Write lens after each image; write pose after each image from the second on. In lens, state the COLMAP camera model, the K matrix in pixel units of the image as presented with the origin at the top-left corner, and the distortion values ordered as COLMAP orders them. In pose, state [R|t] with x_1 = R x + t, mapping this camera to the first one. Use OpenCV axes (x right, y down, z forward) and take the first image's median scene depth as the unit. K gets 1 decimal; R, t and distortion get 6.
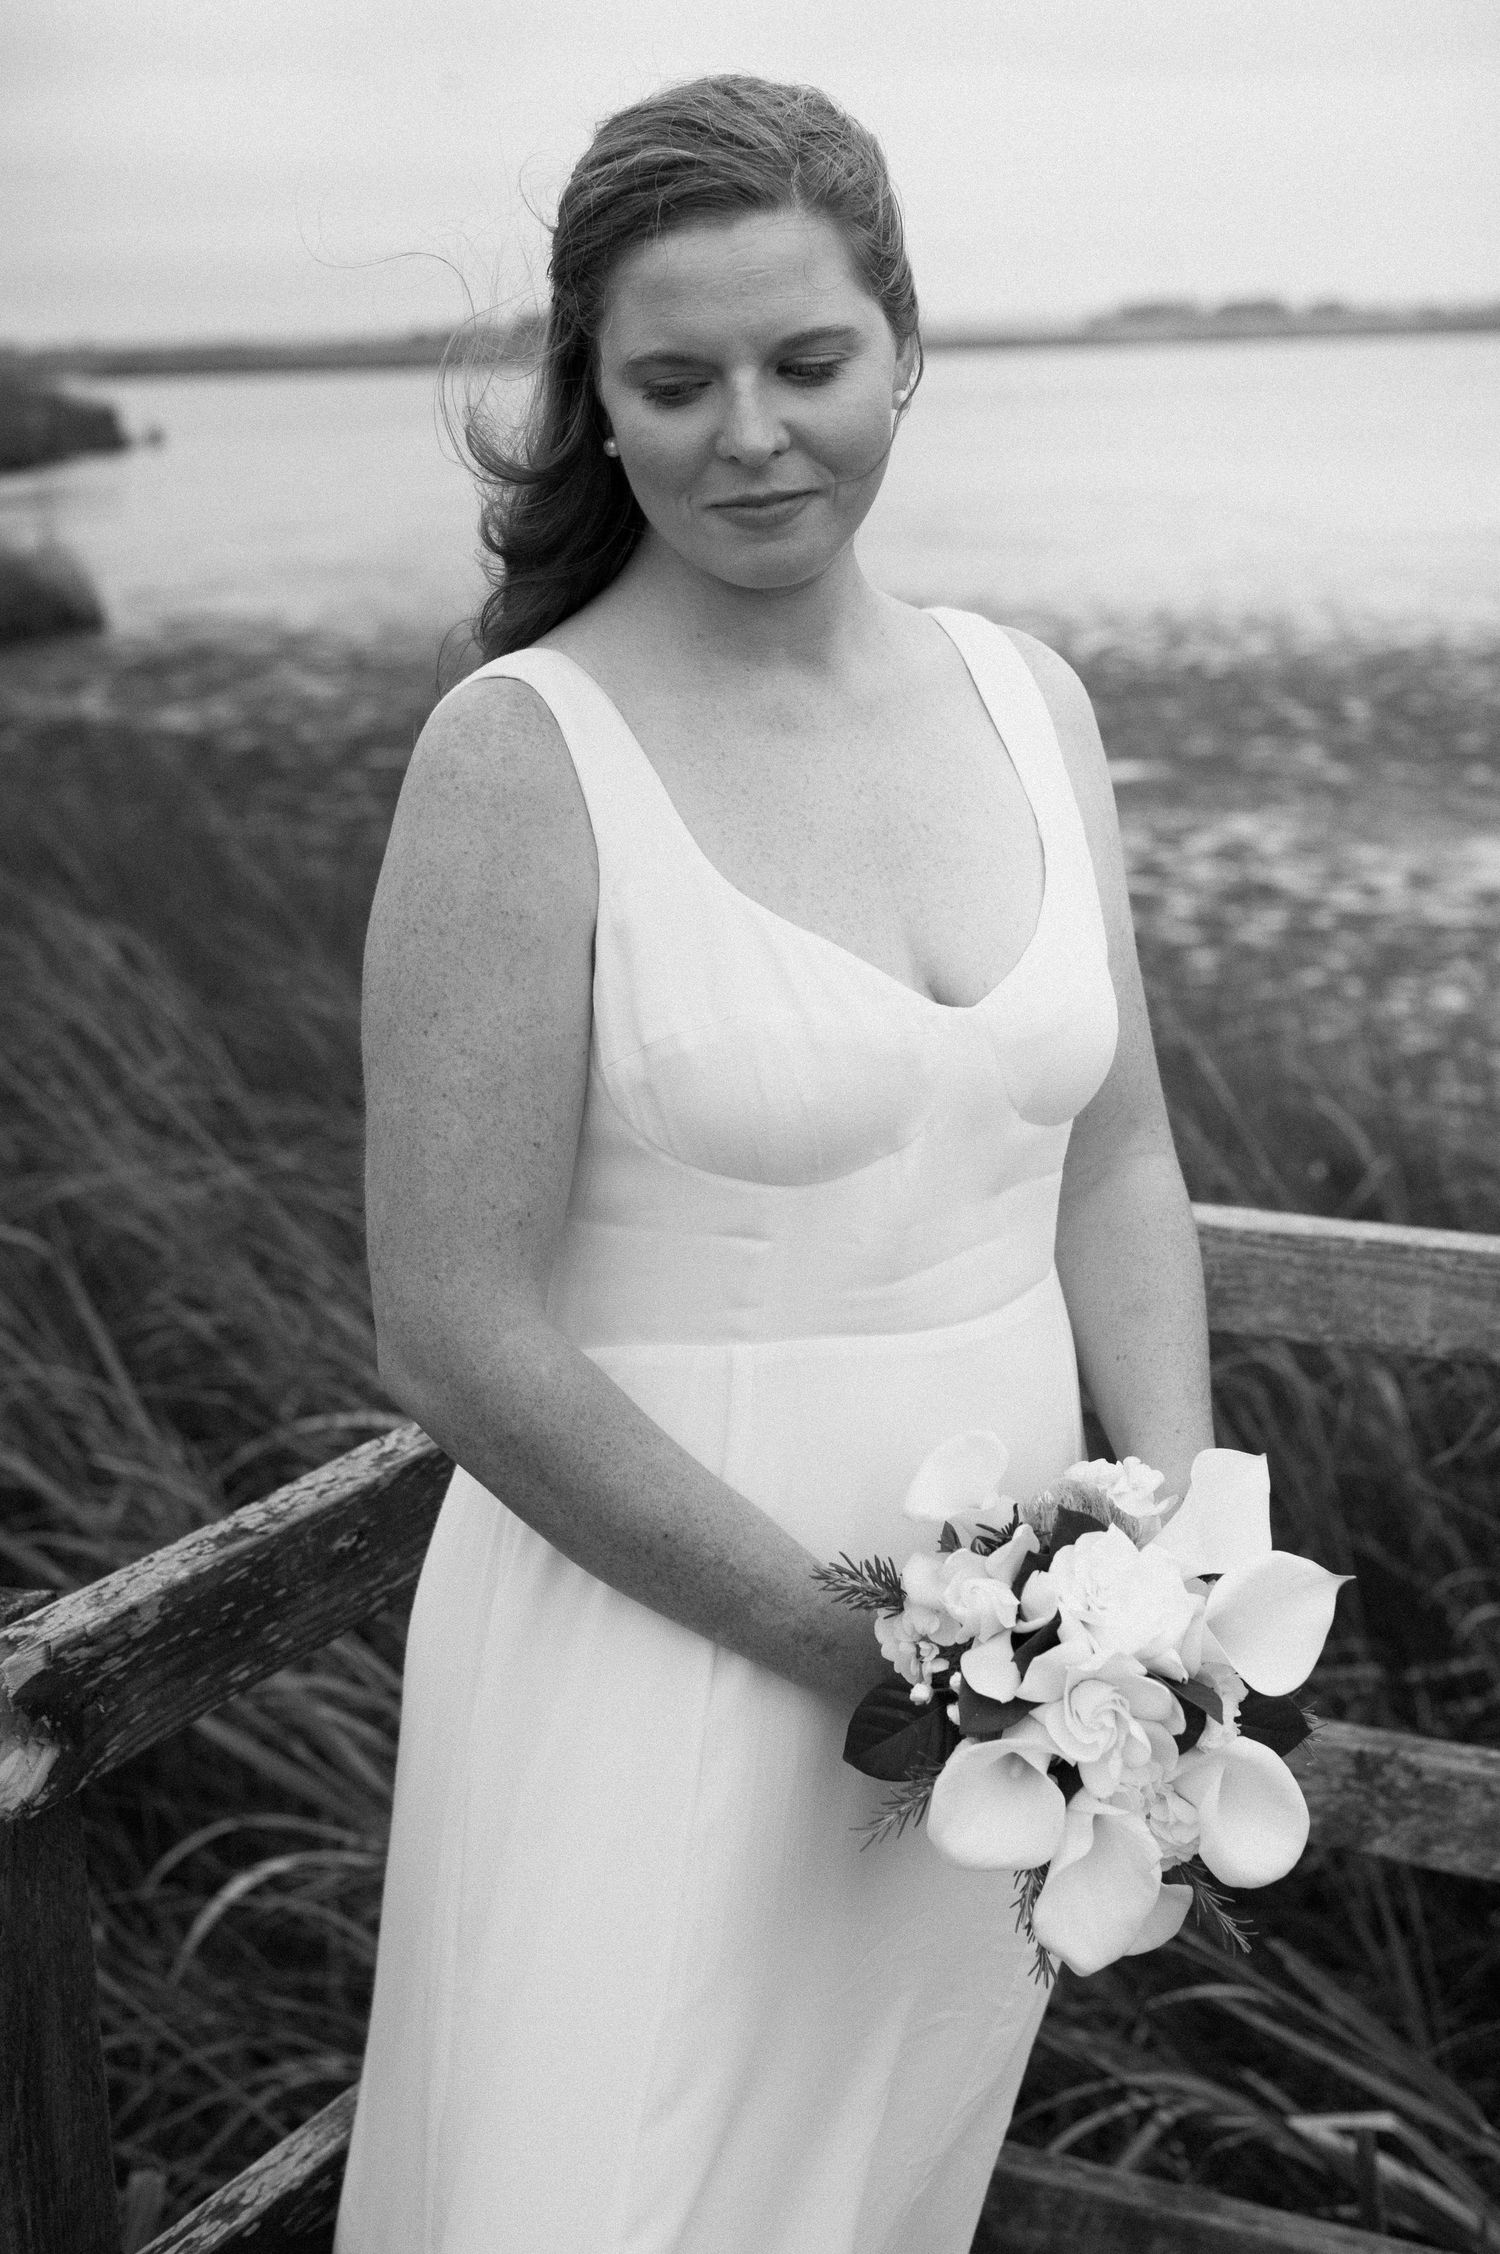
lens RADIAL K [[3175.8, 0, 754.5], [0, 3175.8, 1116.9], [0, 0, 1]] dist [-0.039776, 0.000000]
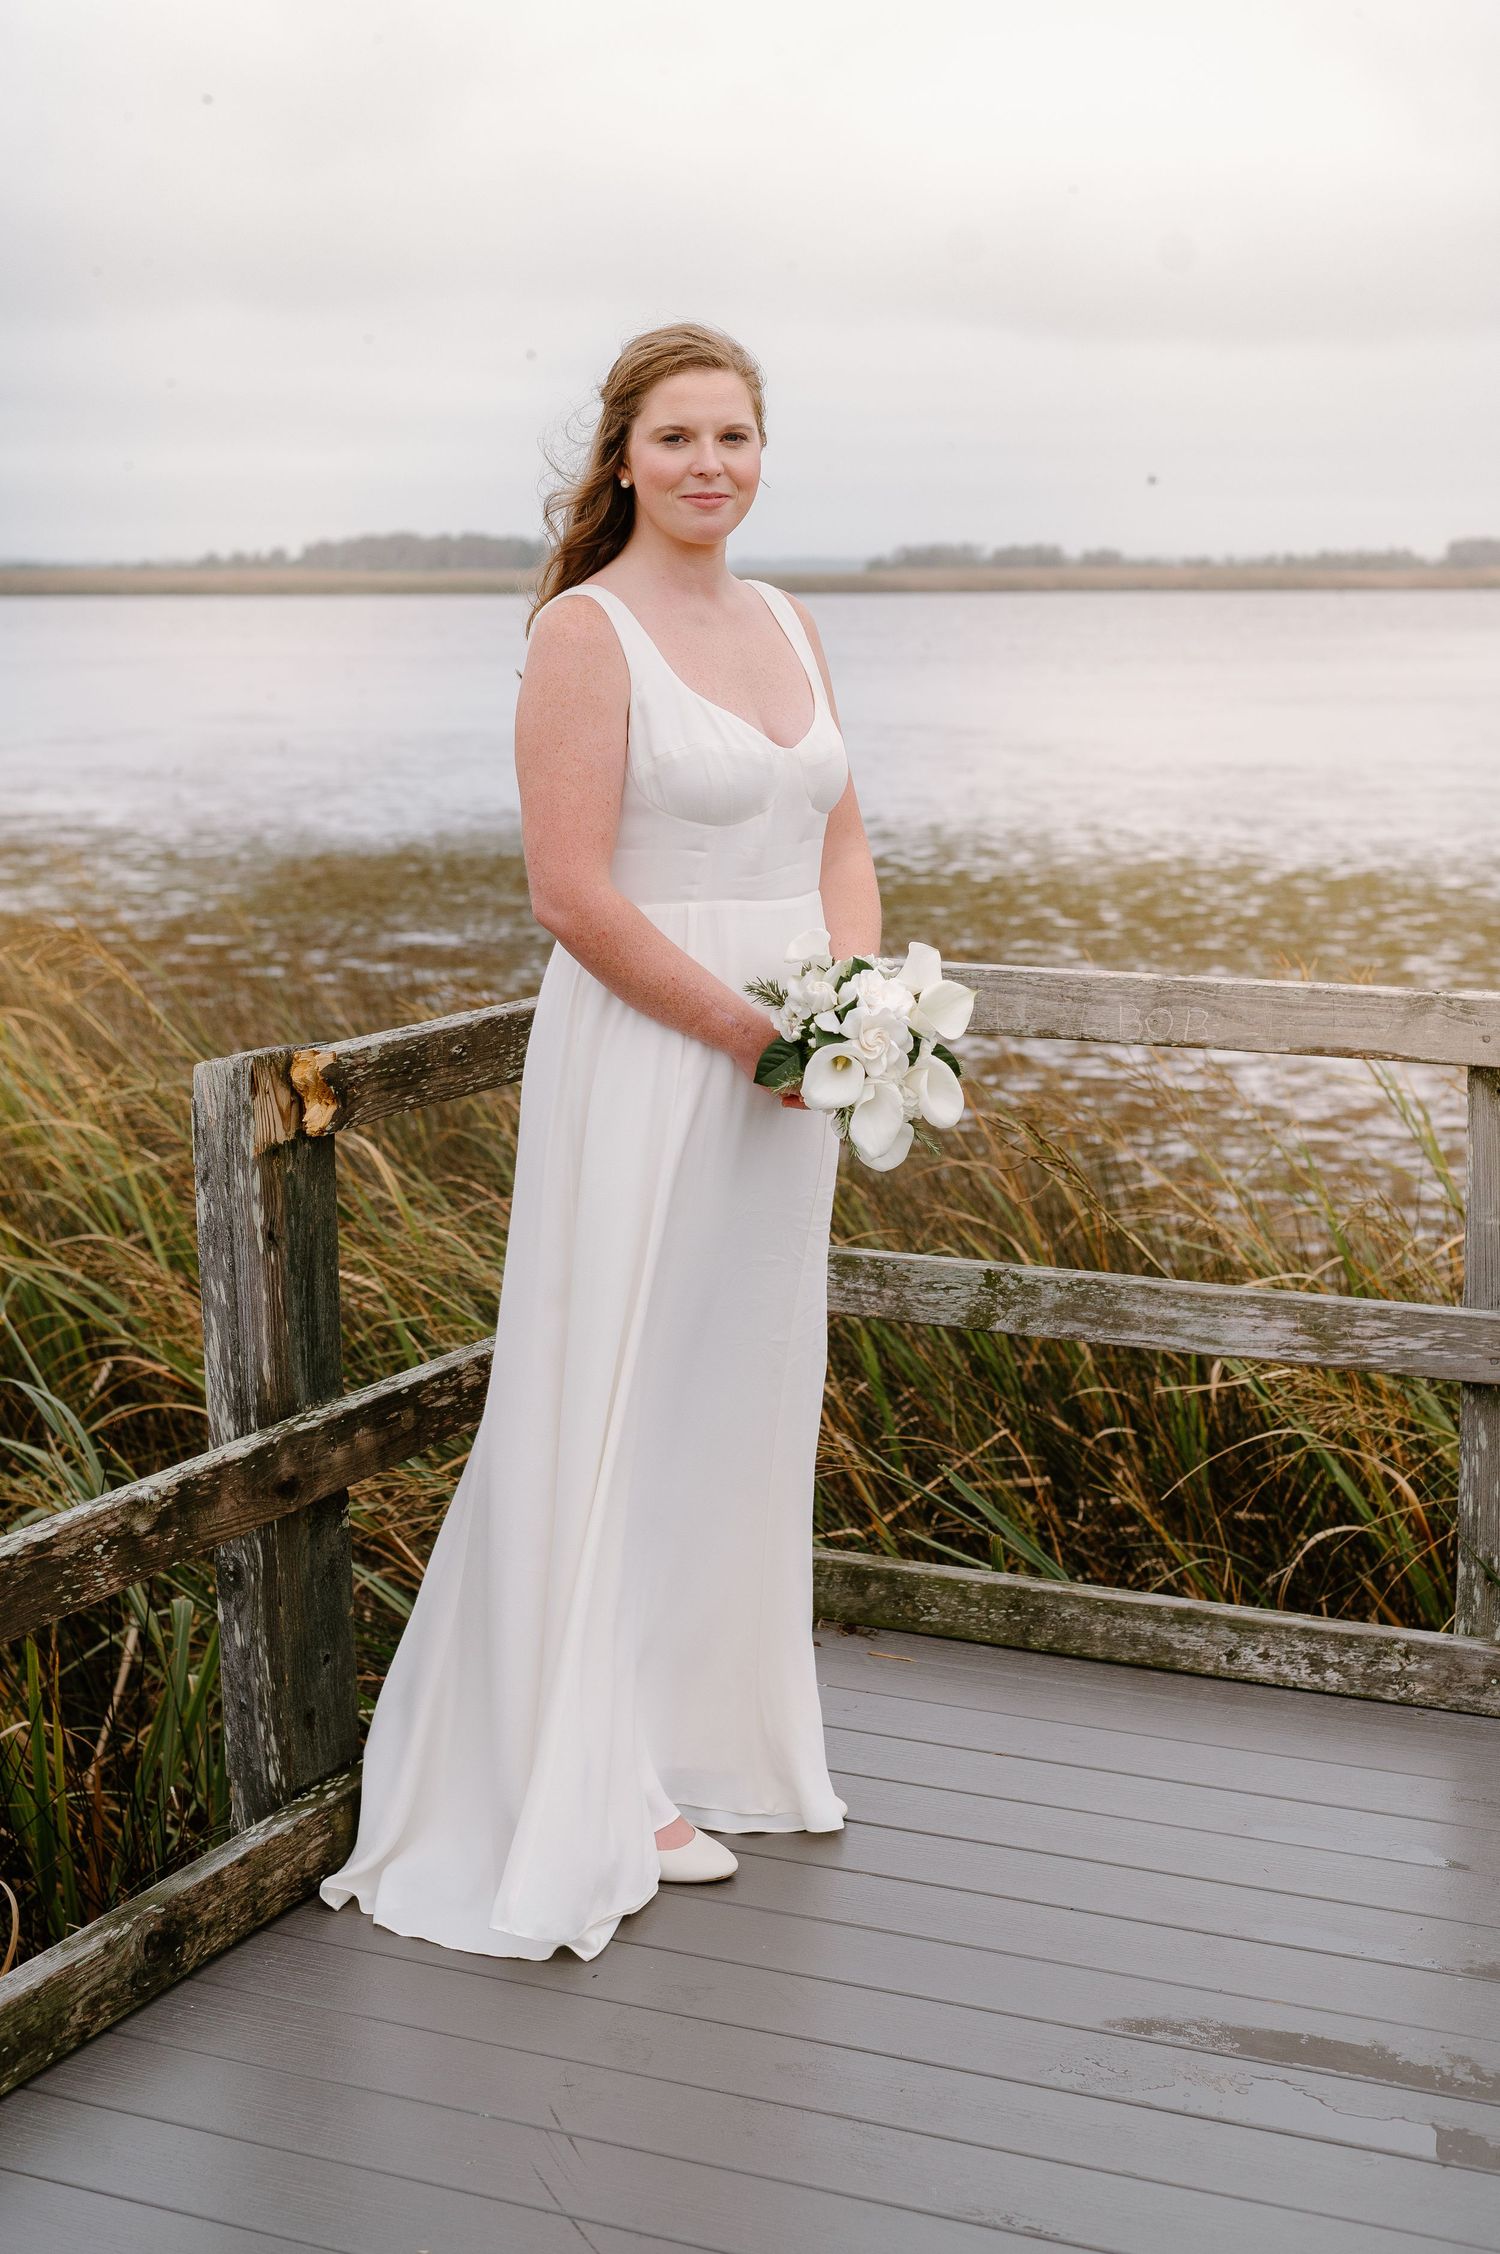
lens RADIAL K [[3175.8, 0, 741.0], [0, 3175.8, 1122.0], [0, 0, 1]] dist [-0.039776, 0.000000]
pose [[0.997616, 0.020985, 0.065748, -0.094412], [-0.016264, 0.997306, -0.071525, 0.364113], [-0.067072, 0.070285, 0.995270, -1.114541]]
